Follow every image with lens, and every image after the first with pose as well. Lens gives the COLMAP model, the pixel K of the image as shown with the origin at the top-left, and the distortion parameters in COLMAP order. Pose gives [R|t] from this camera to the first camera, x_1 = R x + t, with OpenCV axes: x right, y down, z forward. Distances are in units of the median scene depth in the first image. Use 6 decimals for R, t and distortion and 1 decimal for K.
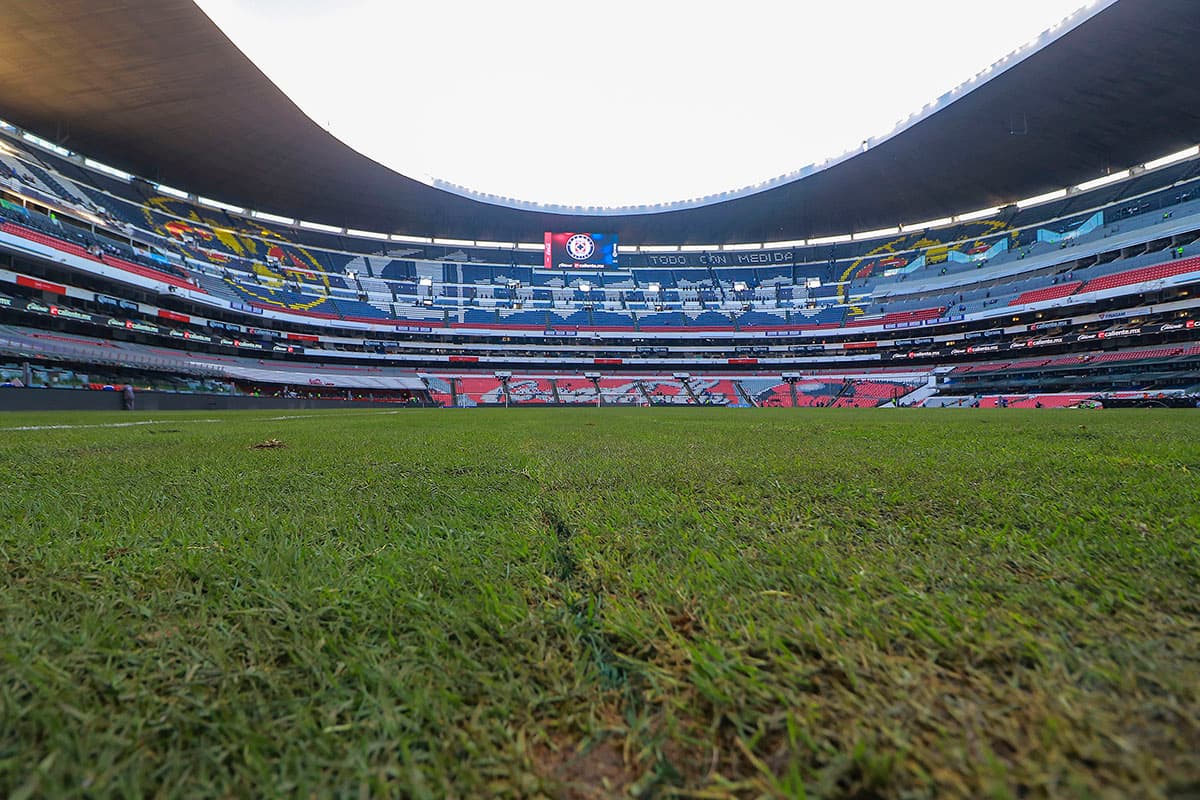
lens RADIAL K [[599.6, 0, 582.2], [0, 599.6, 412.4], [0, 0, 1]] dist [-0.003064, -0.002744]
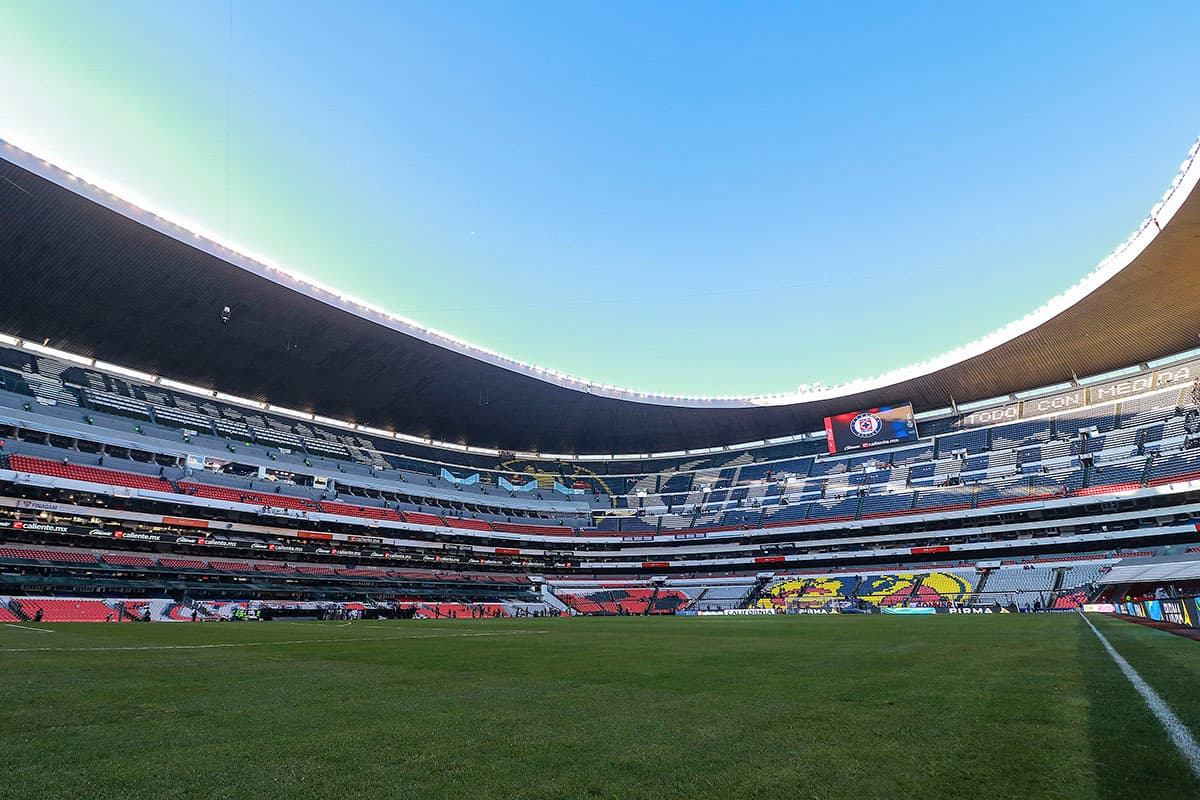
lens RADIAL K [[599.6, 0, 582.2], [0, 599.6, 412.4], [0, 0, 1]] dist [-0.003064, -0.002744]
pose [[0.718595, -0.226529, -0.657500, 0.333709], [0.000580, 0.945654, -0.325173, -0.001440], [0.695429, 0.233286, 0.679674, 0.100511]]
